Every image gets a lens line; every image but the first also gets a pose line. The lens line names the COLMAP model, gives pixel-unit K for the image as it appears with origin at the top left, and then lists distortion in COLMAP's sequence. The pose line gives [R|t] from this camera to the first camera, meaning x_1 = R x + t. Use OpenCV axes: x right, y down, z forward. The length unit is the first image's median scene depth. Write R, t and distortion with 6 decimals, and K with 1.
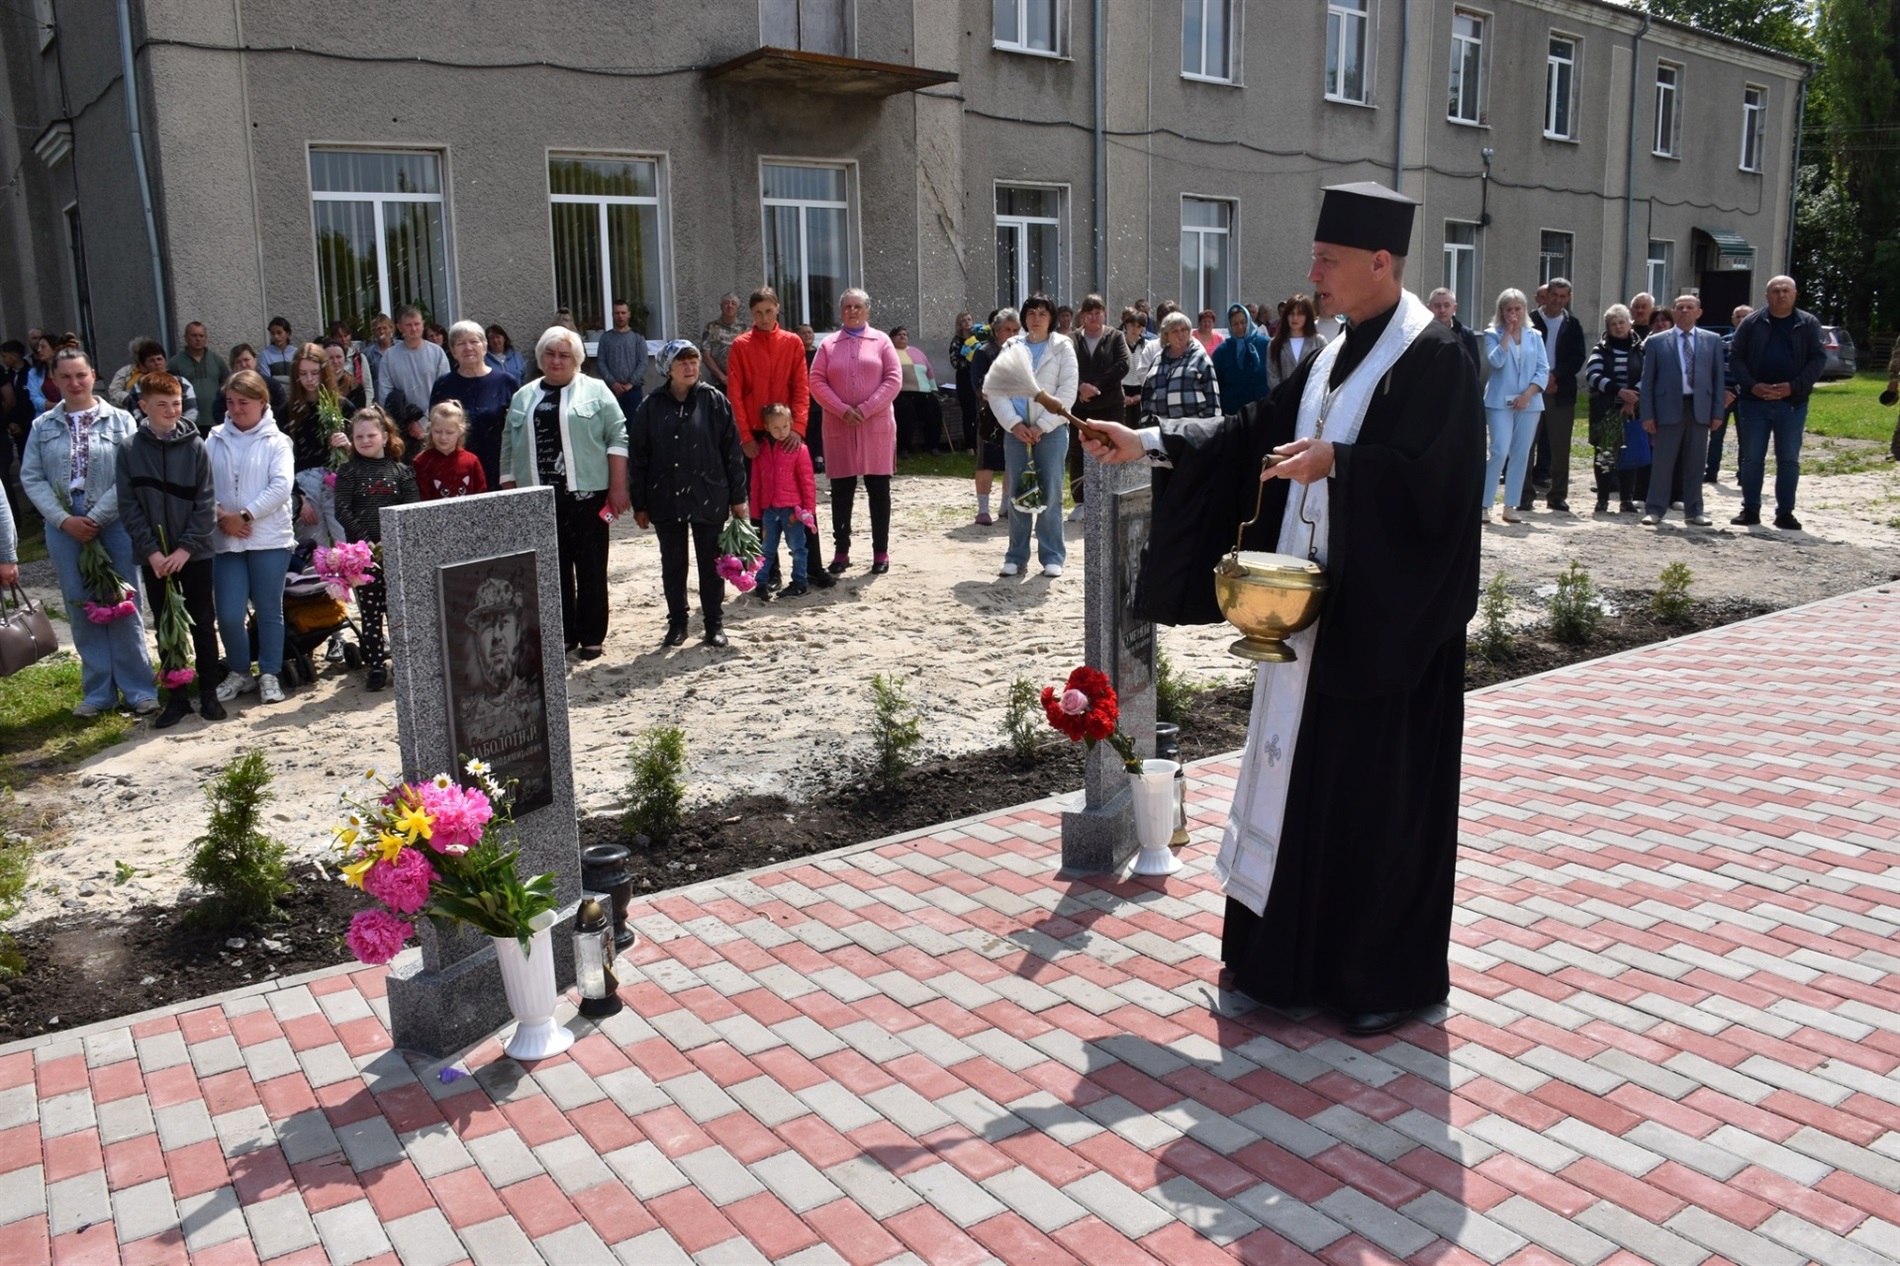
lens RADIAL K [[1486.2, 0, 942.1], [0, 1486.2, 641.7], [0, 0, 1]] dist [-0.153997, 0.111584]
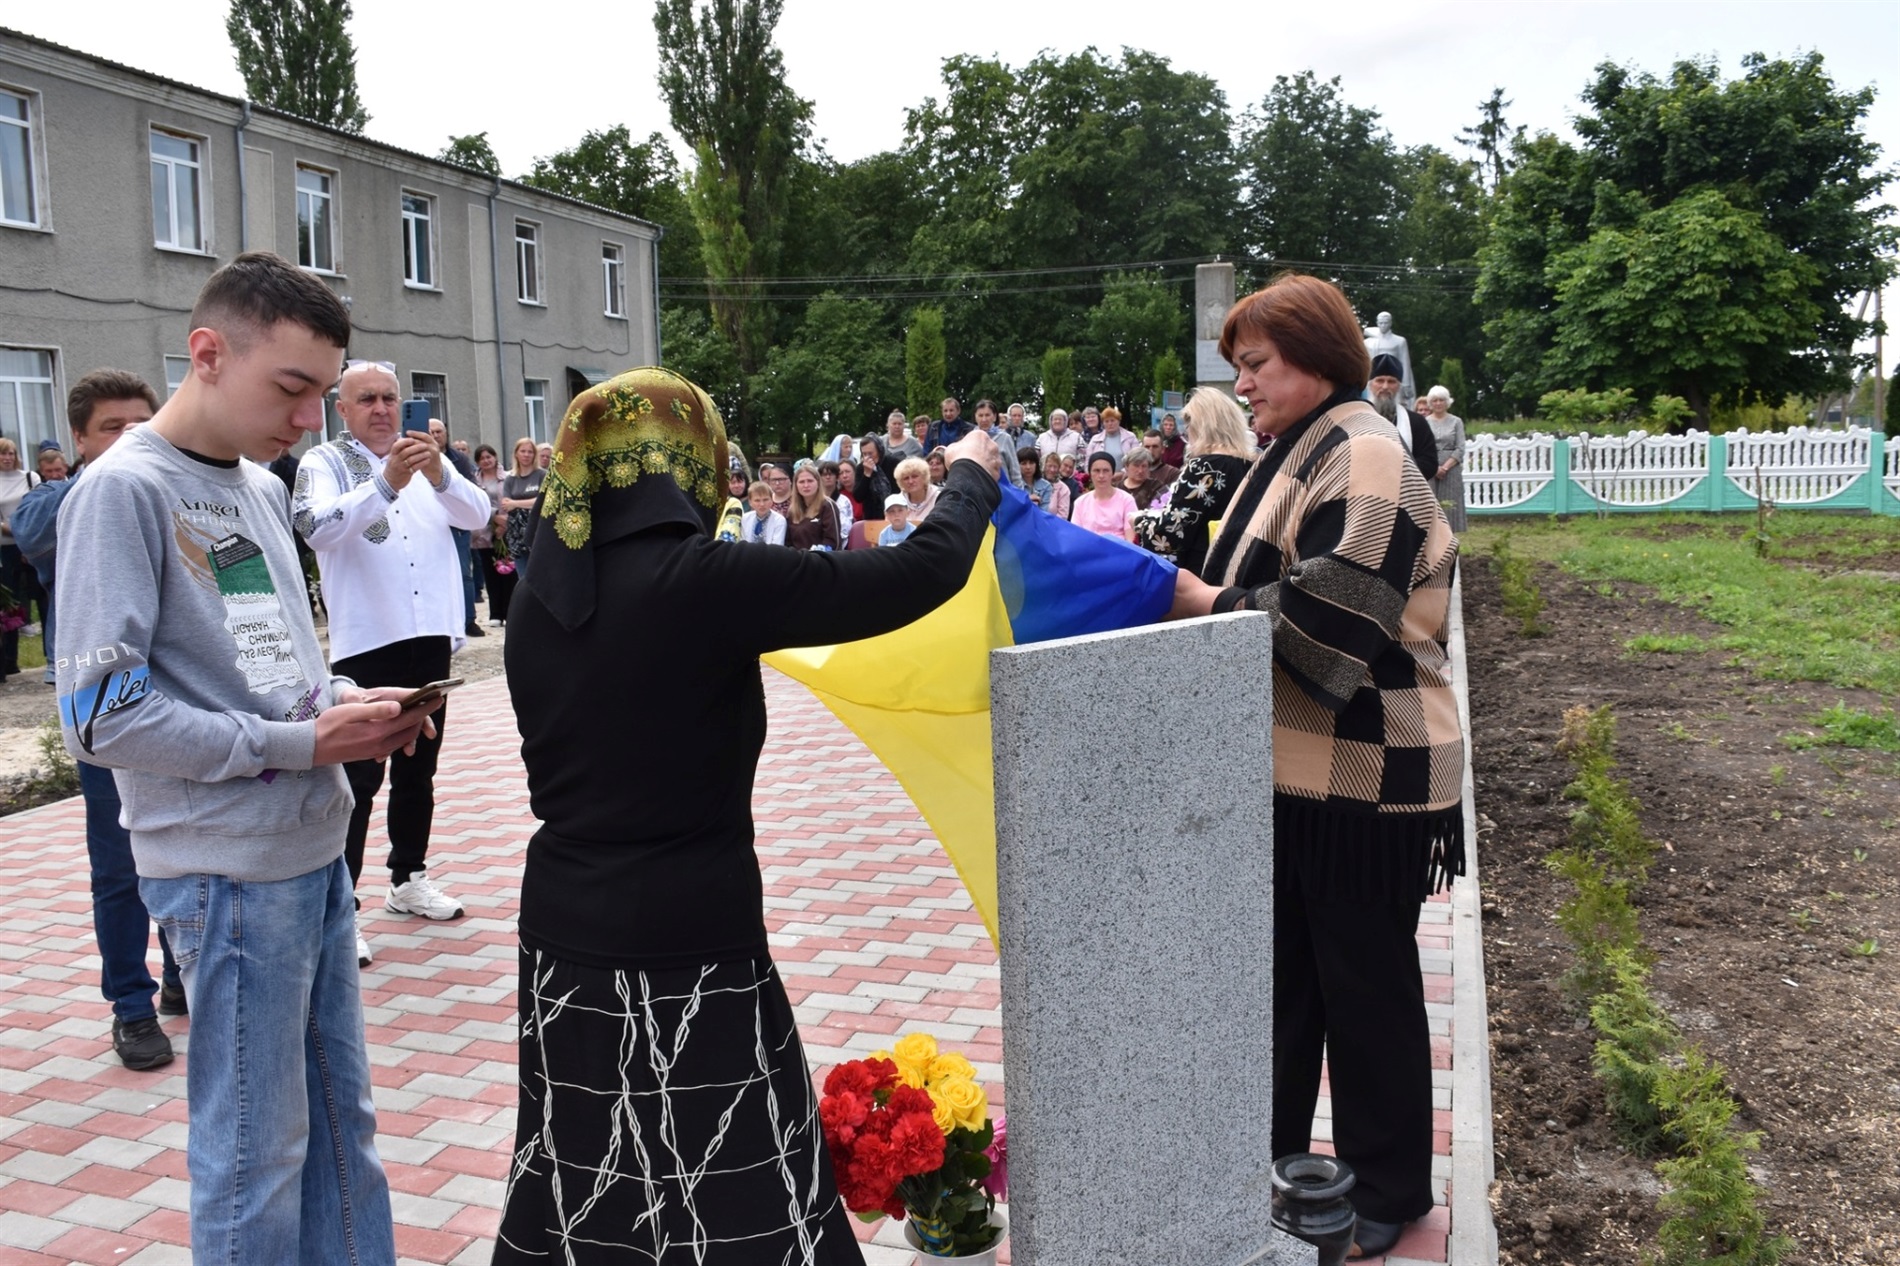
lens RADIAL K [[1477.1, 0, 939.4], [0, 1477.1, 644.9], [0, 0, 1]] dist [-0.154812, 0.109148]
pose [[0.797656, -0.090798, 0.596239, 0.099143], [0.142256, 0.989034, -0.039697, 0.013001], [-0.586096, 0.116483, 0.801825, -0.074413]]
